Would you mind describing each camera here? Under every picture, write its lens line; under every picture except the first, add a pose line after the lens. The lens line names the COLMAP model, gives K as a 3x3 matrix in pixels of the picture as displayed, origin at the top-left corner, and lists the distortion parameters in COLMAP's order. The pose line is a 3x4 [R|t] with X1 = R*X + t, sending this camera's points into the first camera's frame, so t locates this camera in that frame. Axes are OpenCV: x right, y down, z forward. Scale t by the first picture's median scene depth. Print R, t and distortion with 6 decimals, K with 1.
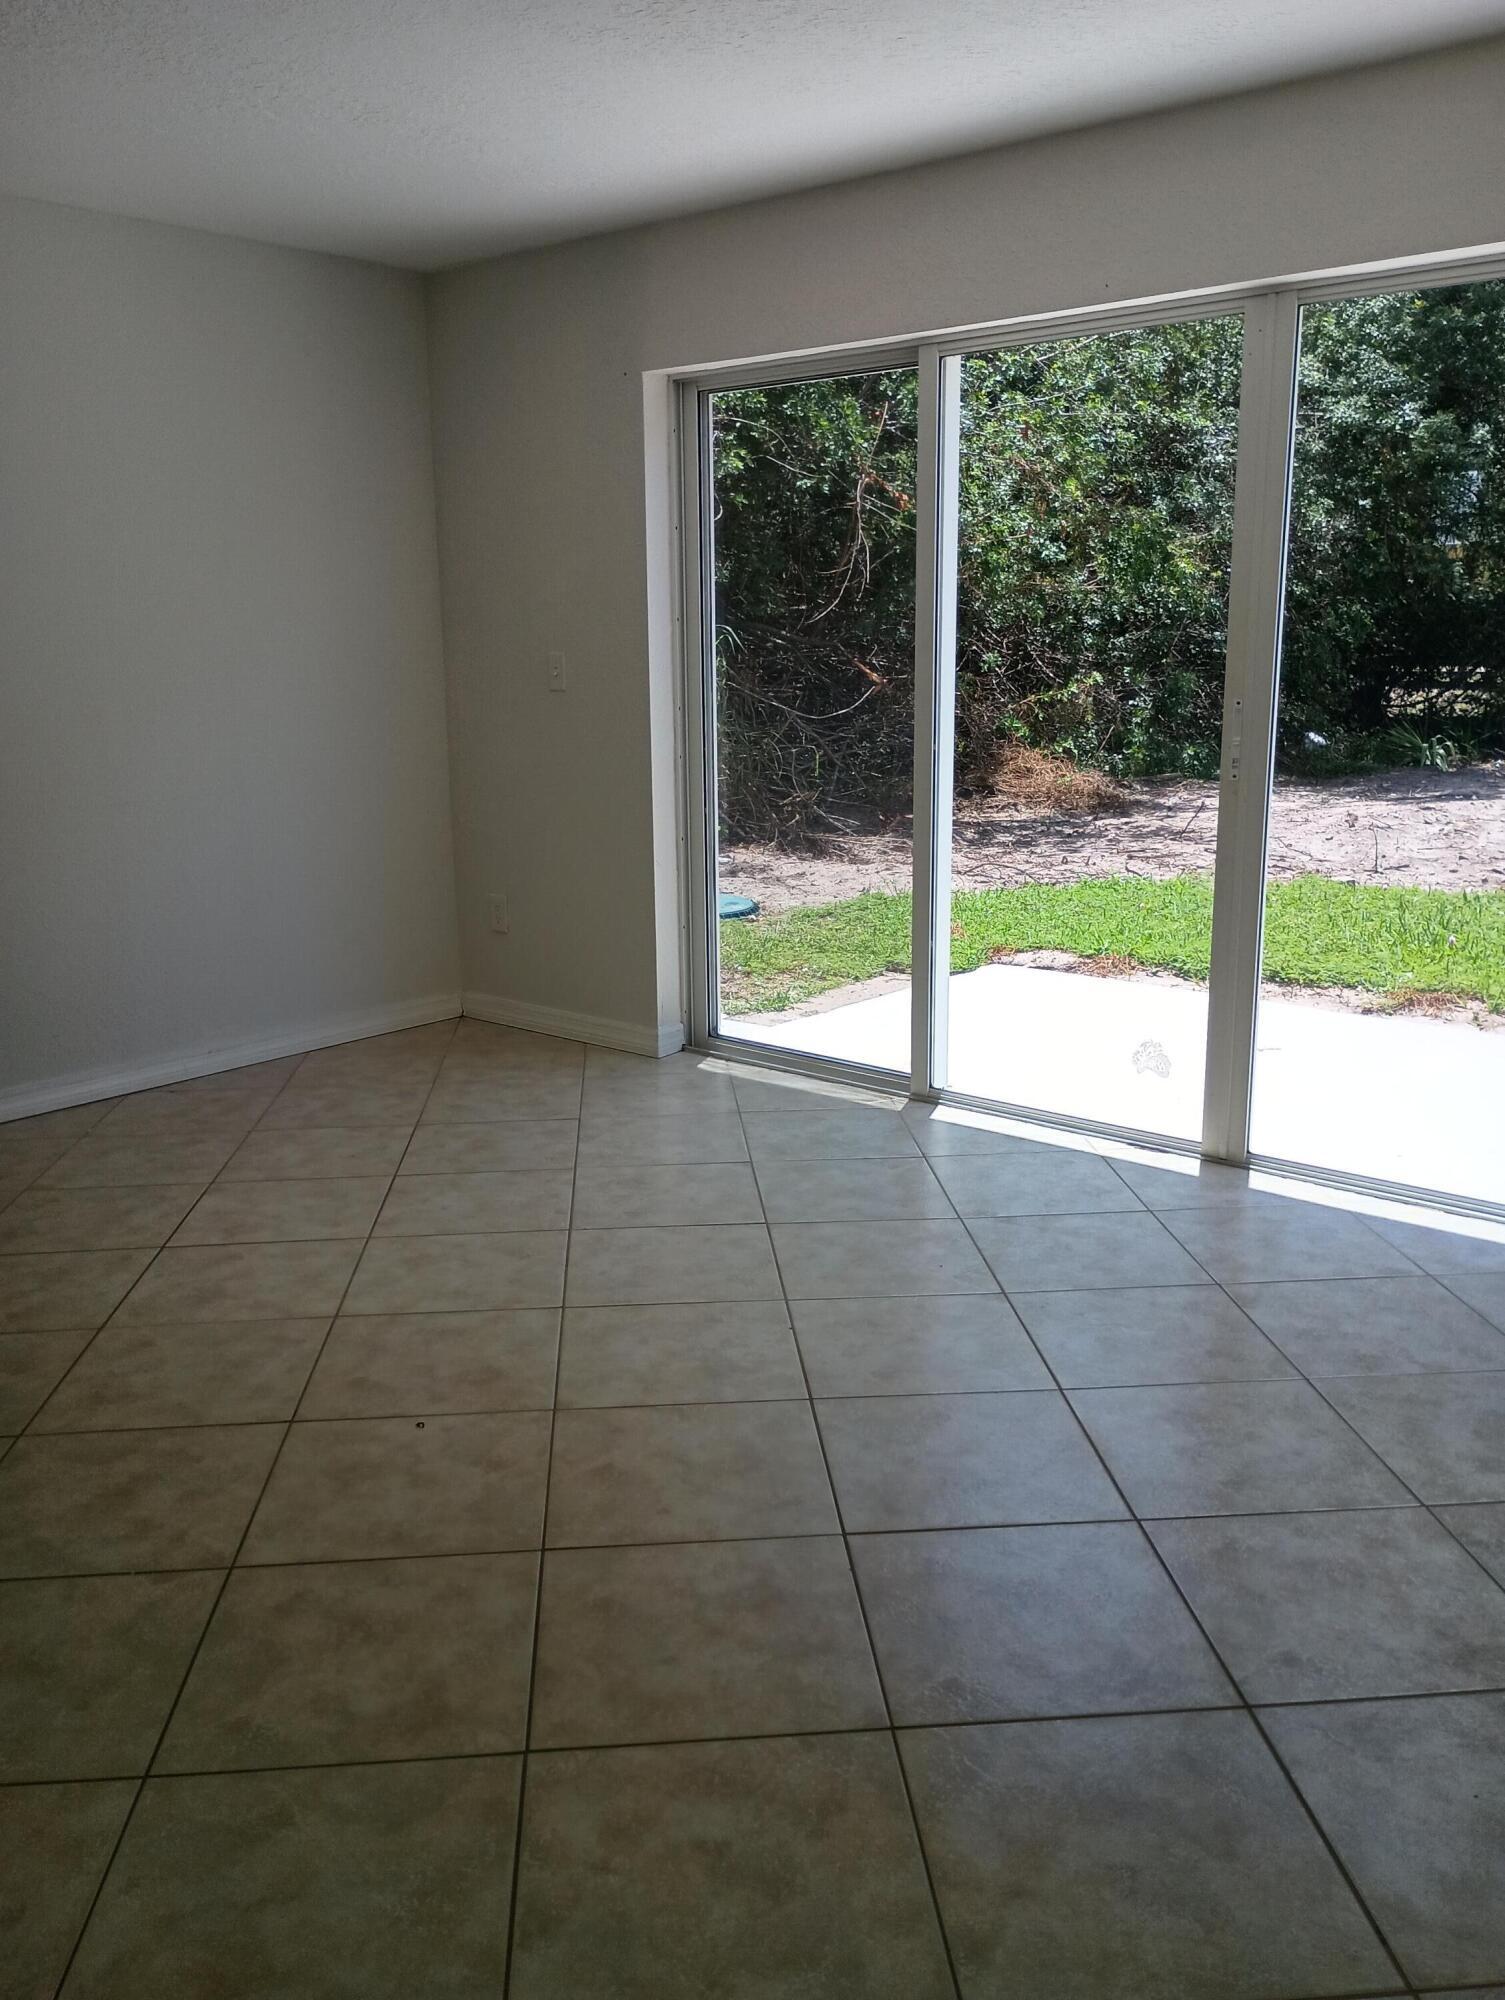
lens RADIAL K [[1669.5, 0, 752.4], [0, 1669.5, 1005.0], [0, 0, 1]] dist [0.042939, -0.016531]
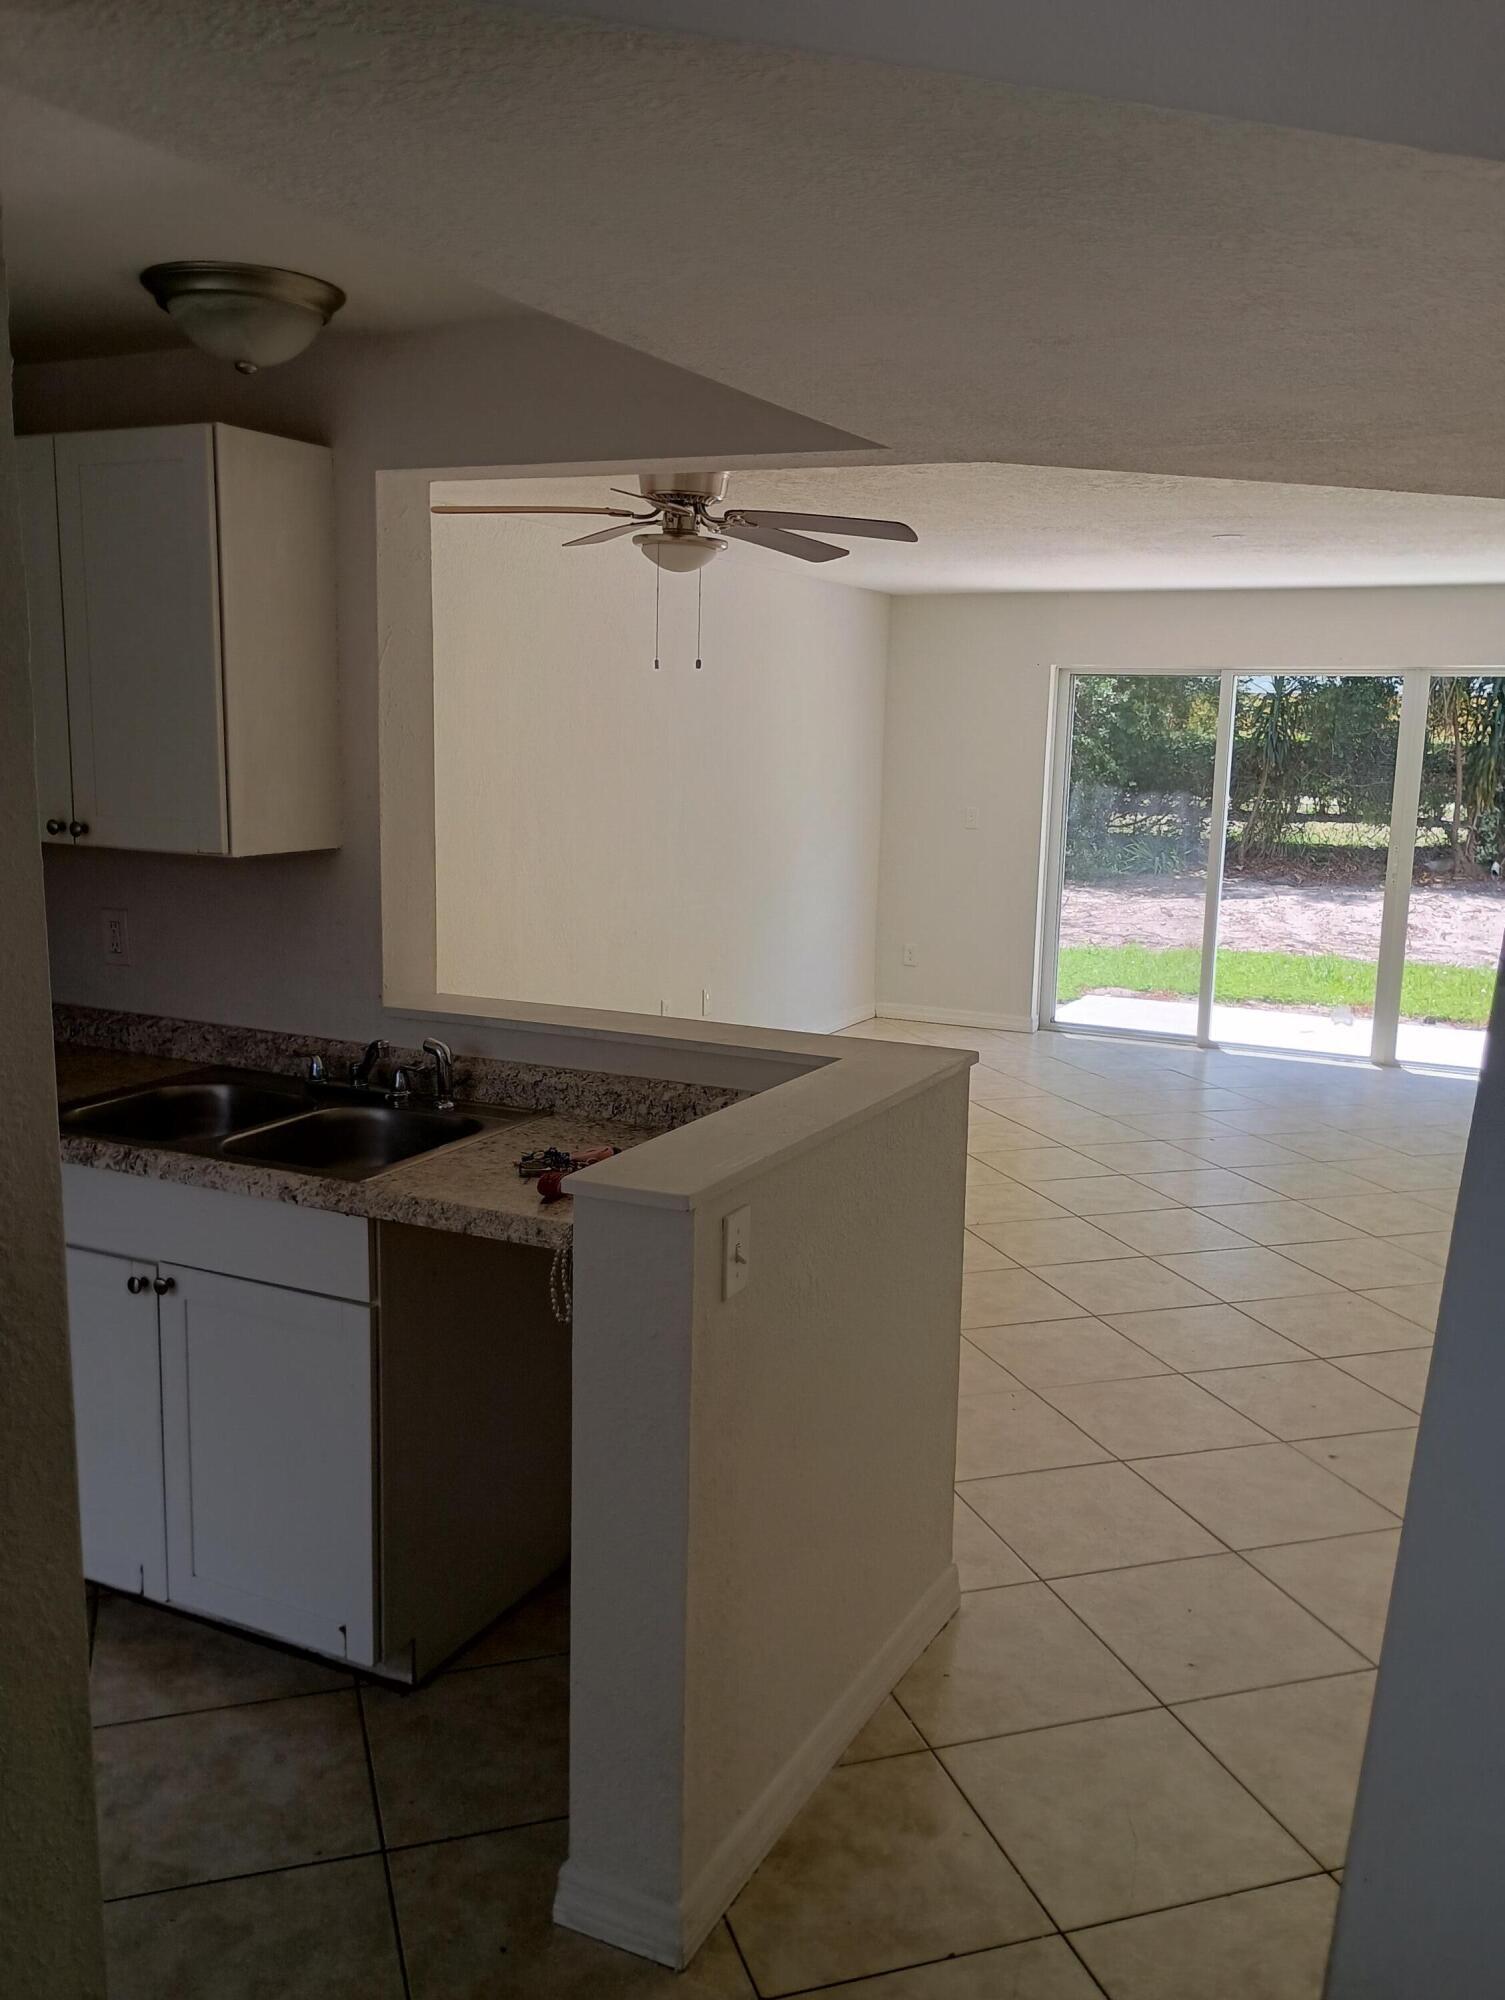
lens RADIAL K [[1669.5, 0, 752.4], [0, 1669.5, 1005.0], [0, 0, 1]] dist [0.042939, -0.016531]
pose [[0.969770, -0.006018, 0.243945, -0.979509], [0.019920, 0.998312, -0.054560, 0.115899], [-0.243205, 0.057770, 0.968253, -0.828974]]
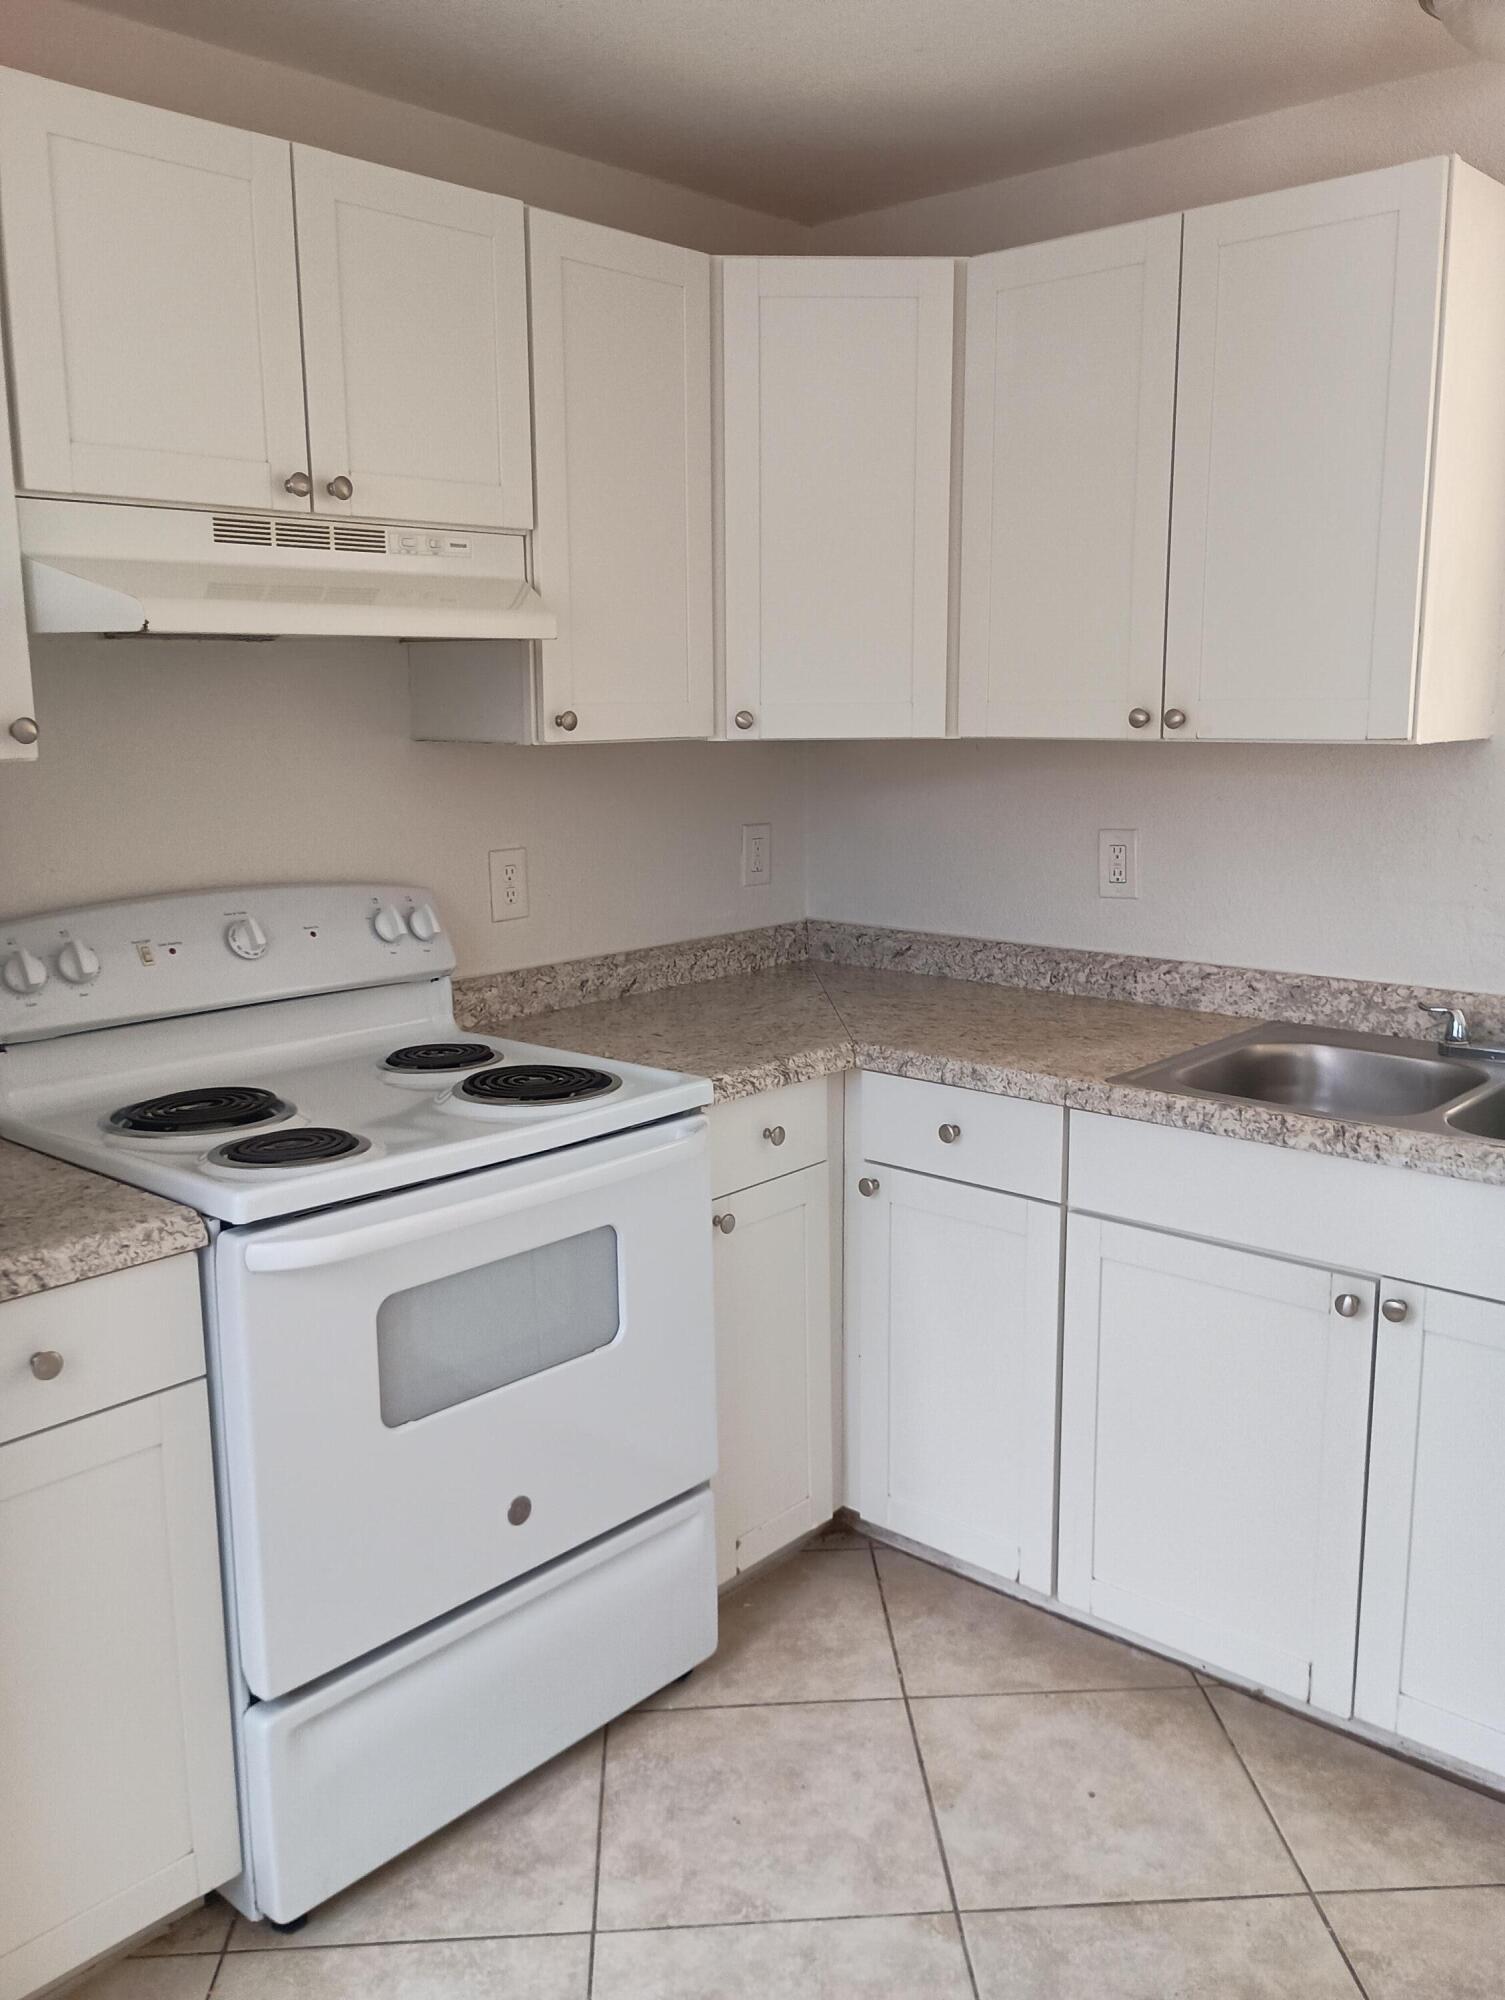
lens RADIAL K [[1664.8, 0, 761.6], [0, 1664.8, 997.8], [0, 0, 1]] dist [0.058830, -0.082711]
pose [[0.999537, 0.010277, -0.028636, -1.223737], [-0.011595, 0.998862, -0.046253, 0.118951], [0.028128, 0.046563, 0.998519, -0.621677]]
